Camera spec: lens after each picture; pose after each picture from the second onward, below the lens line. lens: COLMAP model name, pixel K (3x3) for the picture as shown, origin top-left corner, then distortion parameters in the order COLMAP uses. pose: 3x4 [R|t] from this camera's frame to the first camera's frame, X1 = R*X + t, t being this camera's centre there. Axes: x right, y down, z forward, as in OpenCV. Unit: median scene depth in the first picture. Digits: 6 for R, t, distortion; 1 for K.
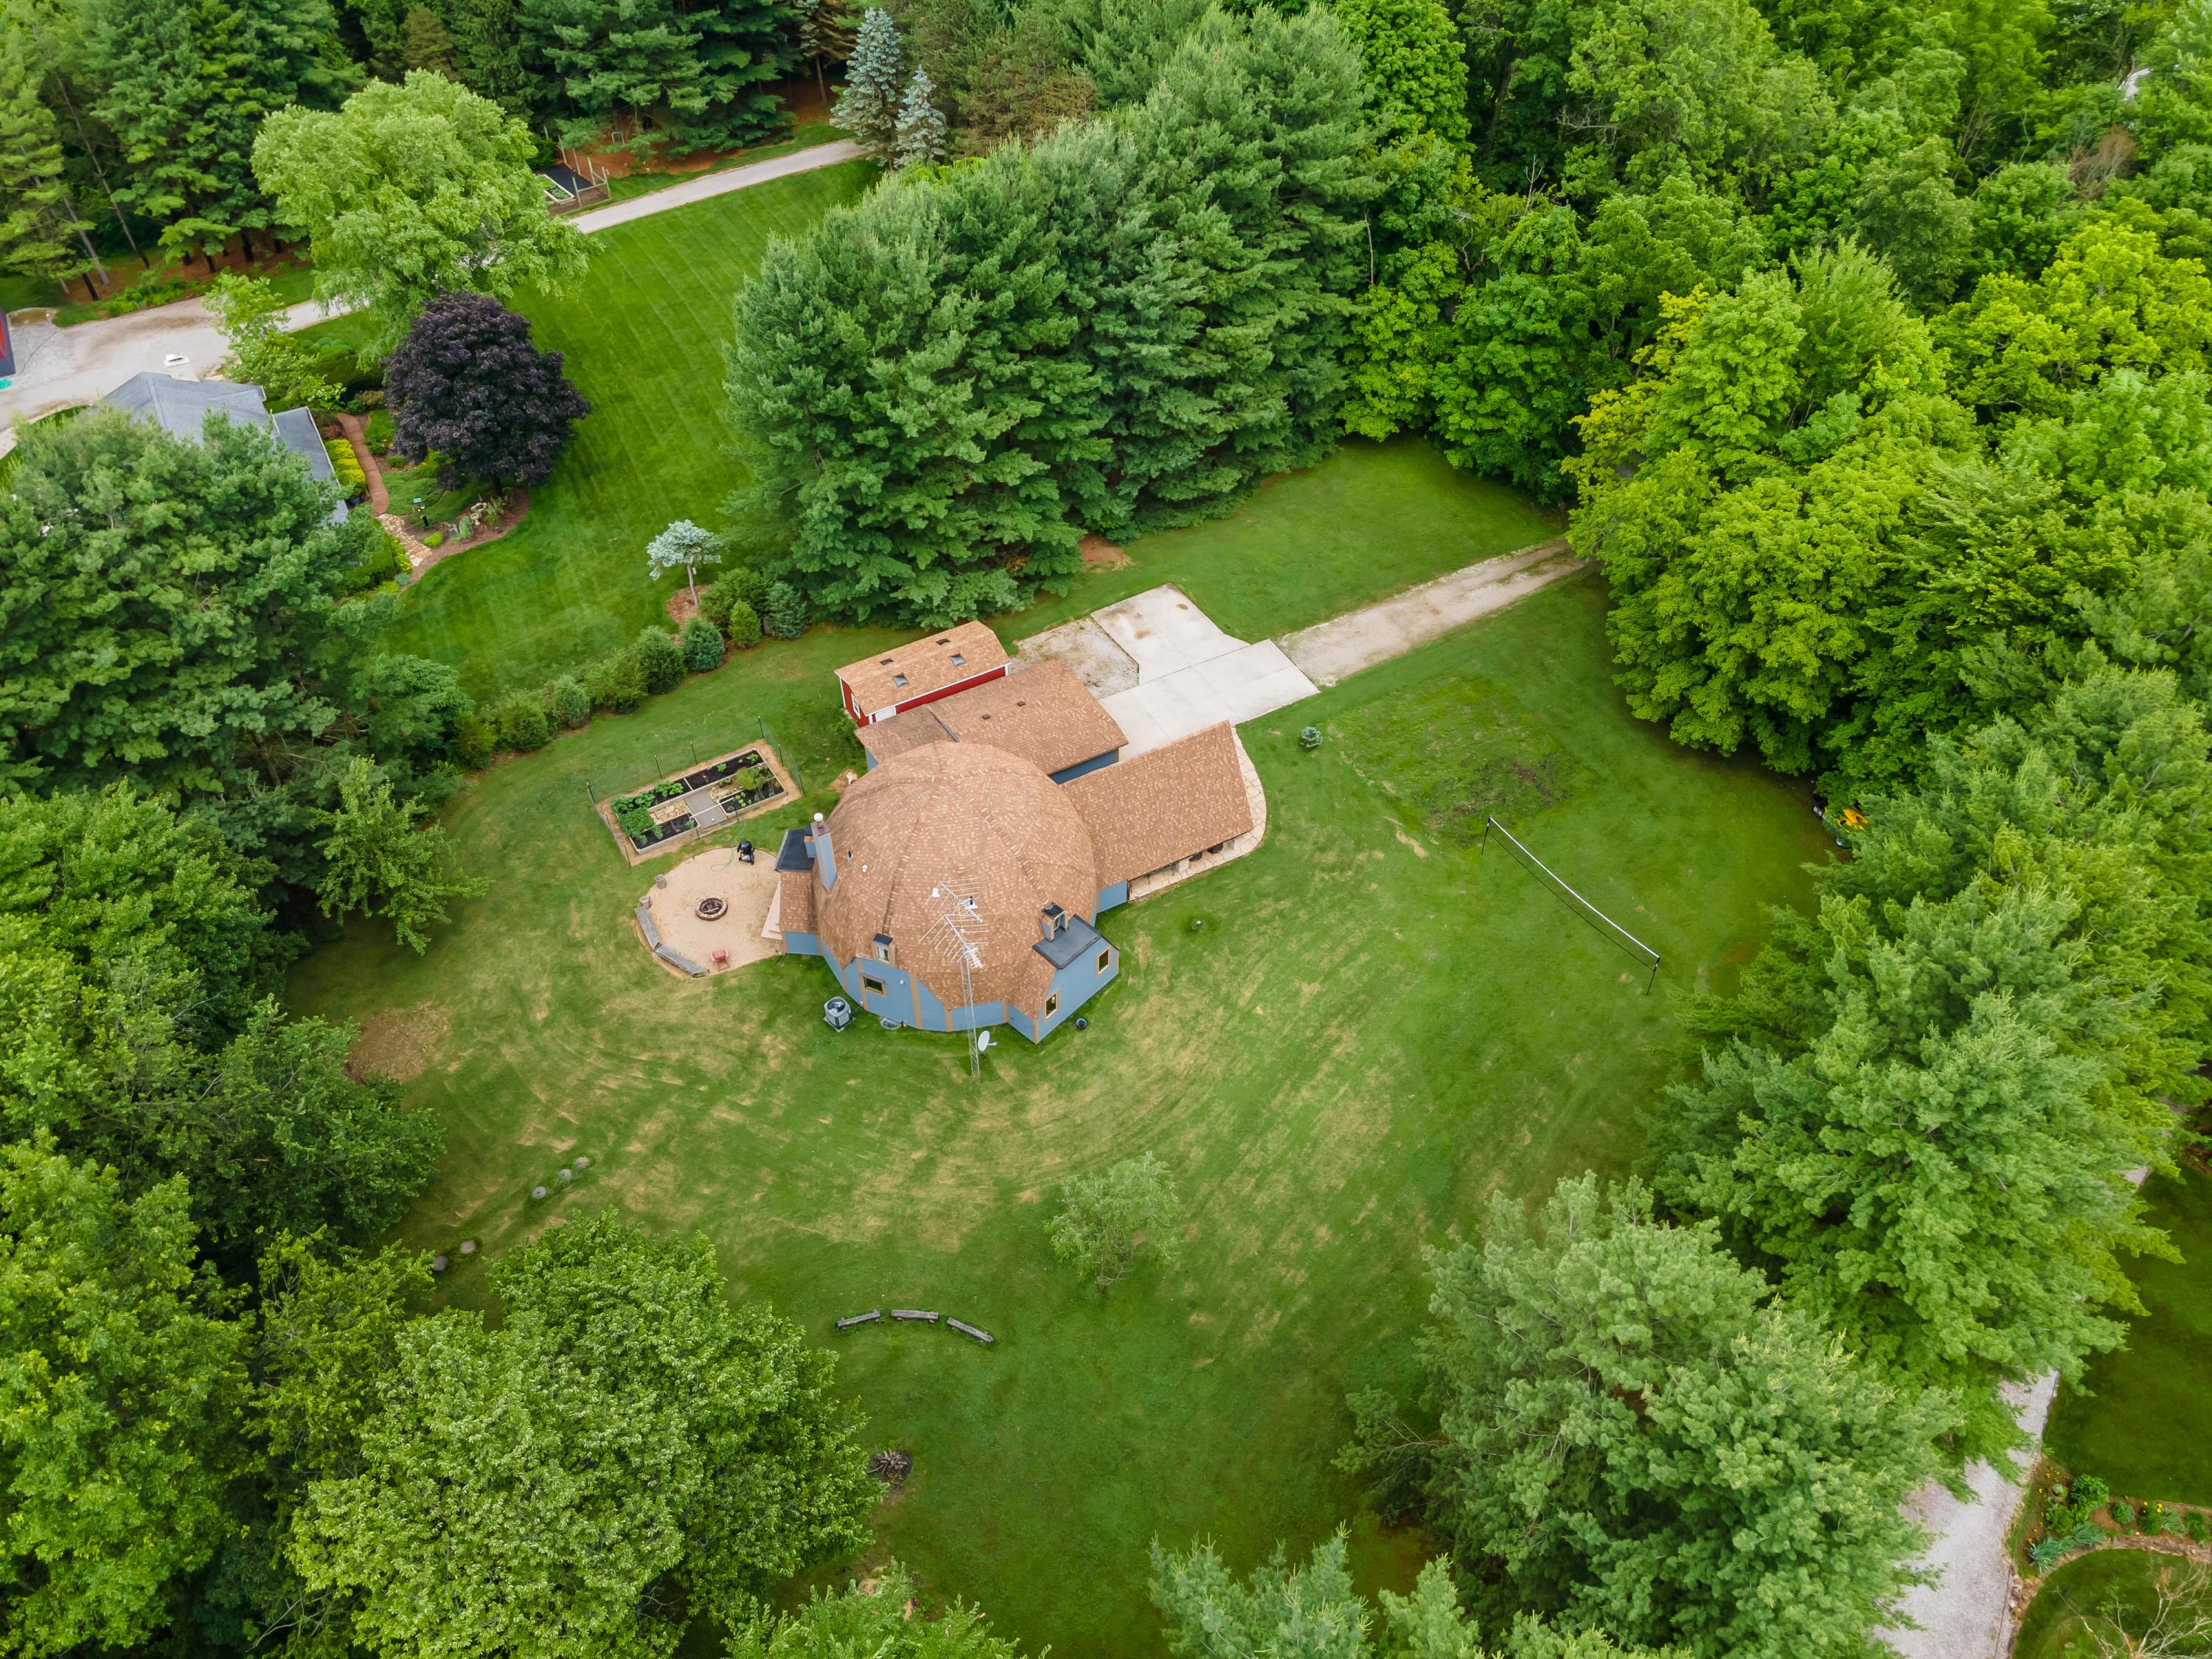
lens RADIAL K [[1633.2, 0, 1093.4], [0, 1633.2, 830.5], [0, 0, 1]] dist [0.027447, 0.024612]
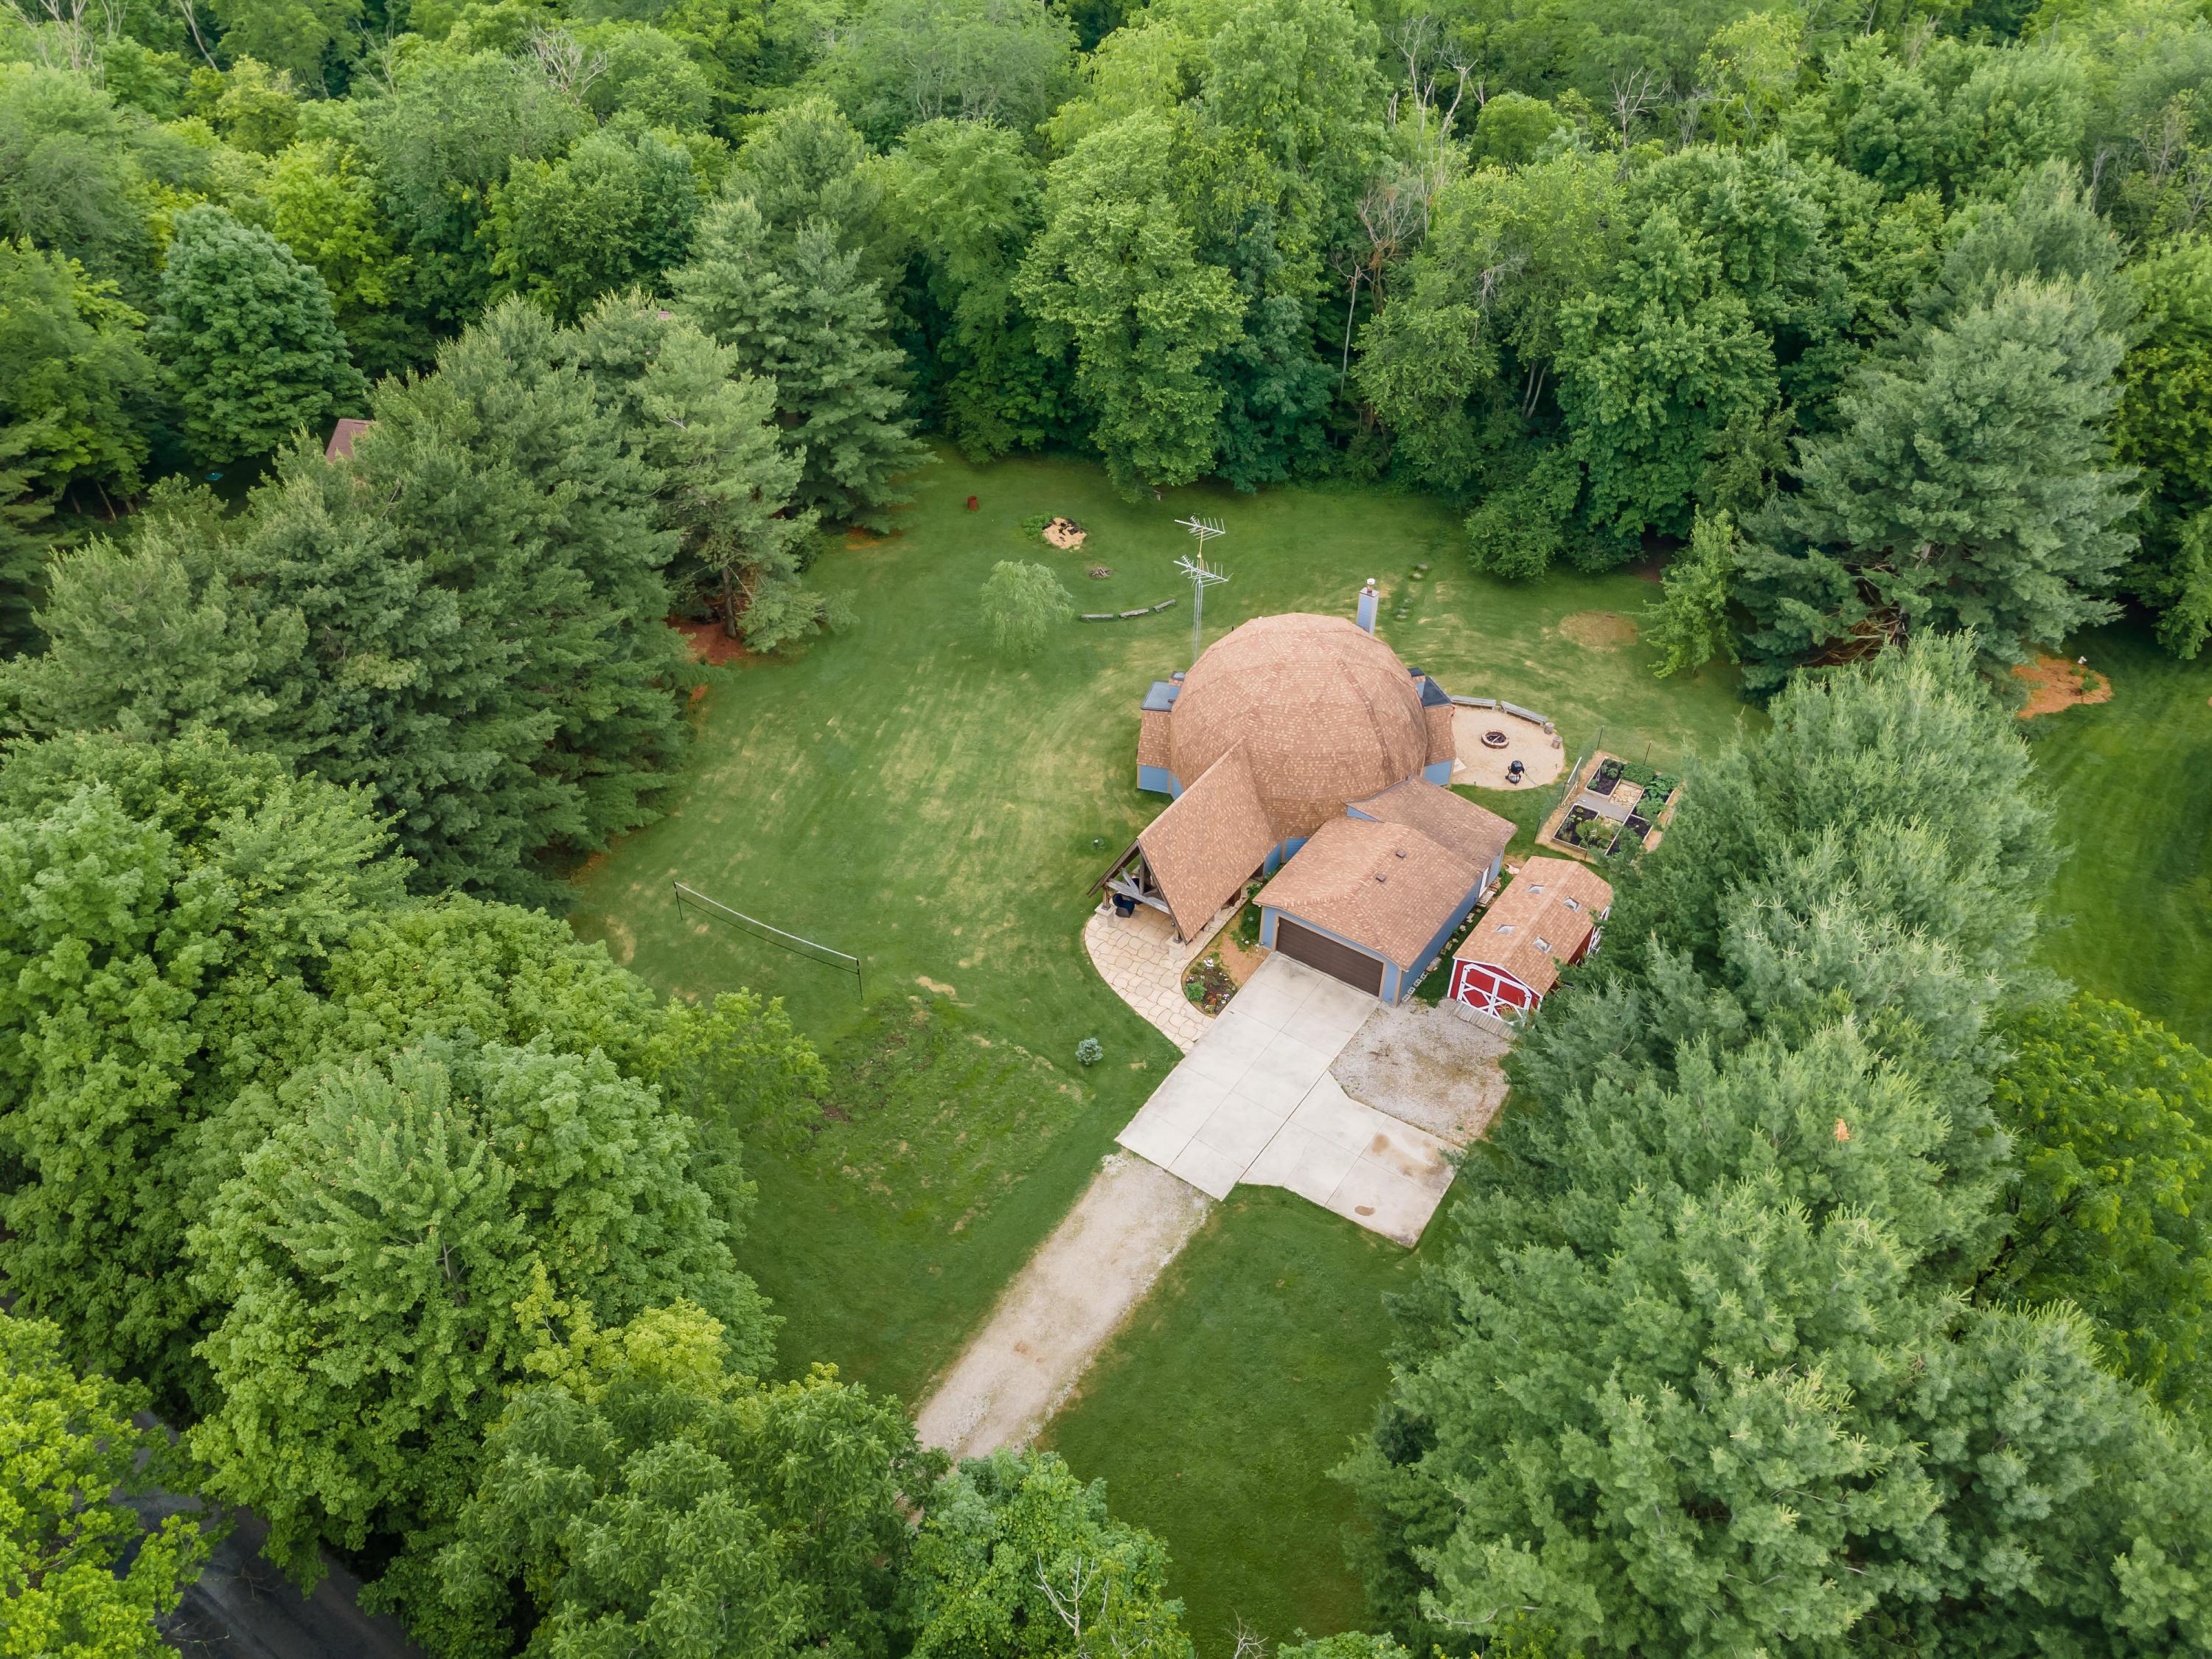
lens RADIAL K [[1633.2, 0, 1089.6], [0, 1633.2, 825.3], [0, 0, 1]] dist [0.027447, 0.024612]
pose [[-0.903138, 0.280052, -0.325441, 0.397022], [-0.295738, 0.143733, 0.944394, -0.911760], [0.311256, 0.949164, -0.046989, 1.002645]]
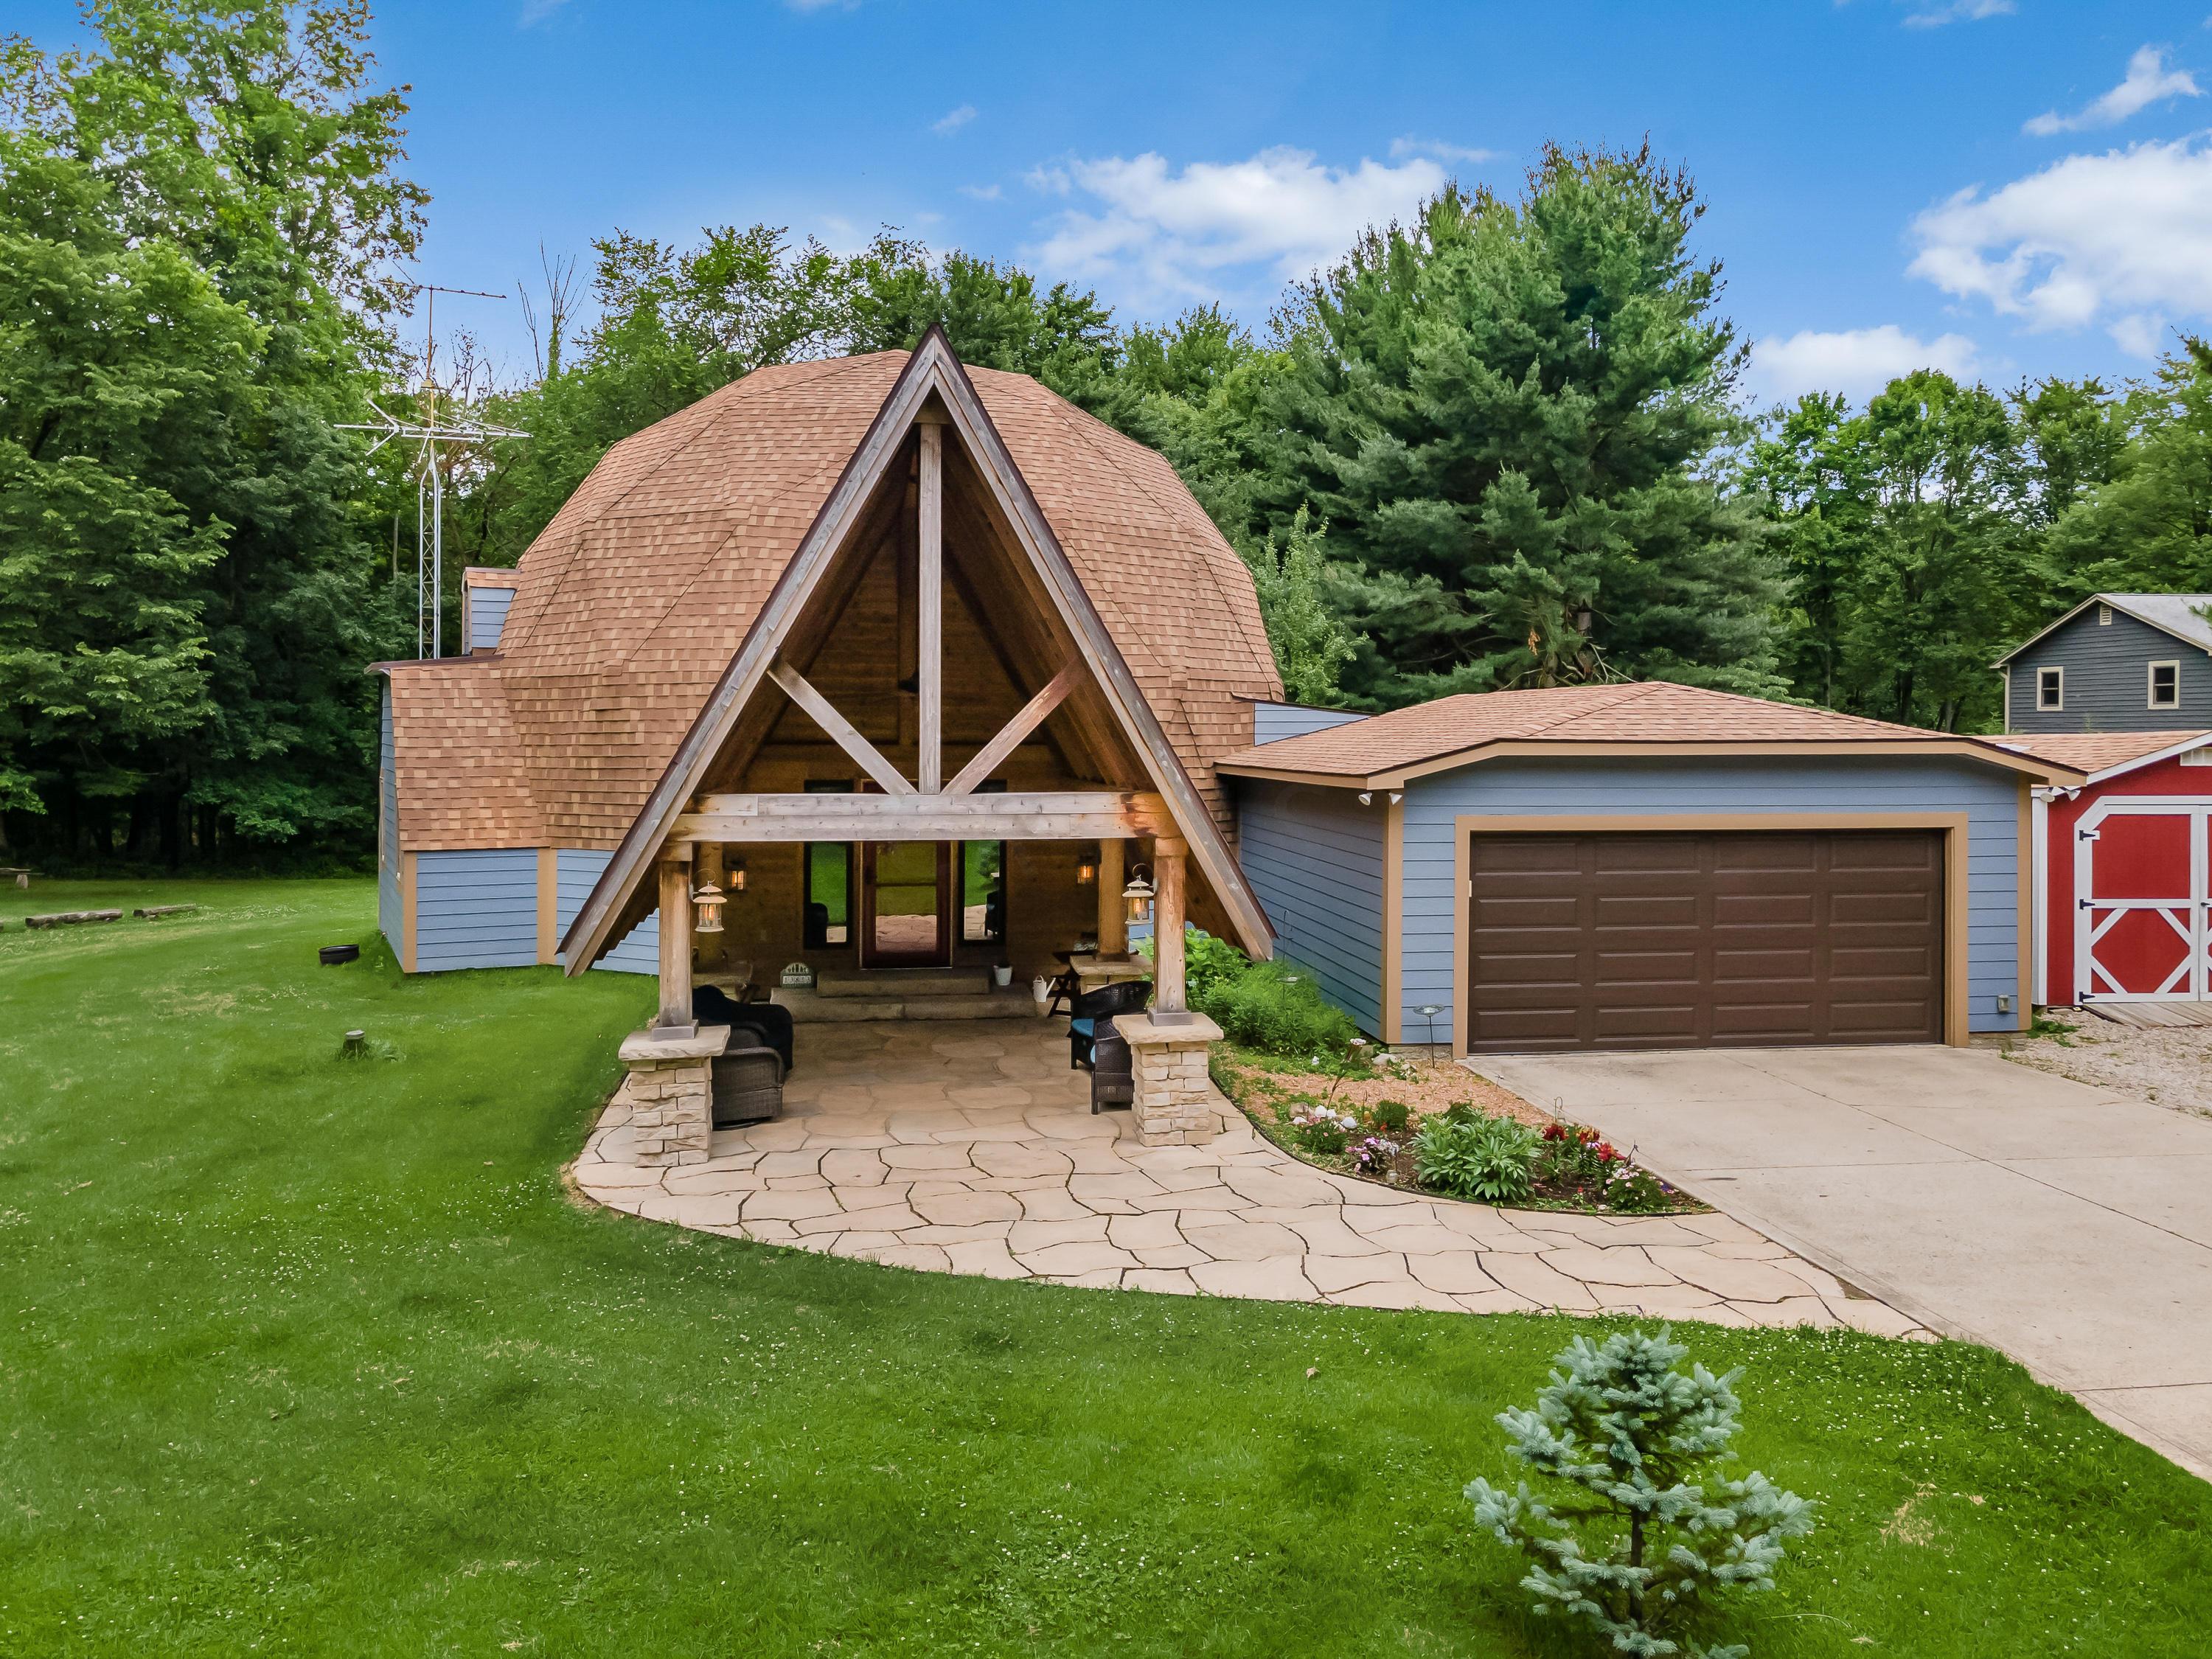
lens RADIAL K [[1633.2, 0, 1099.5], [0, 1633.2, 754.8], [0, 0, 1]] dist [0.027447, 0.024612]
pose [[-0.363949, 0.016633, -0.931270, 0.224274], [-0.657440, 0.703663, 0.269502, -0.090397], [0.659783, 0.710339, -0.245162, 1.054563]]
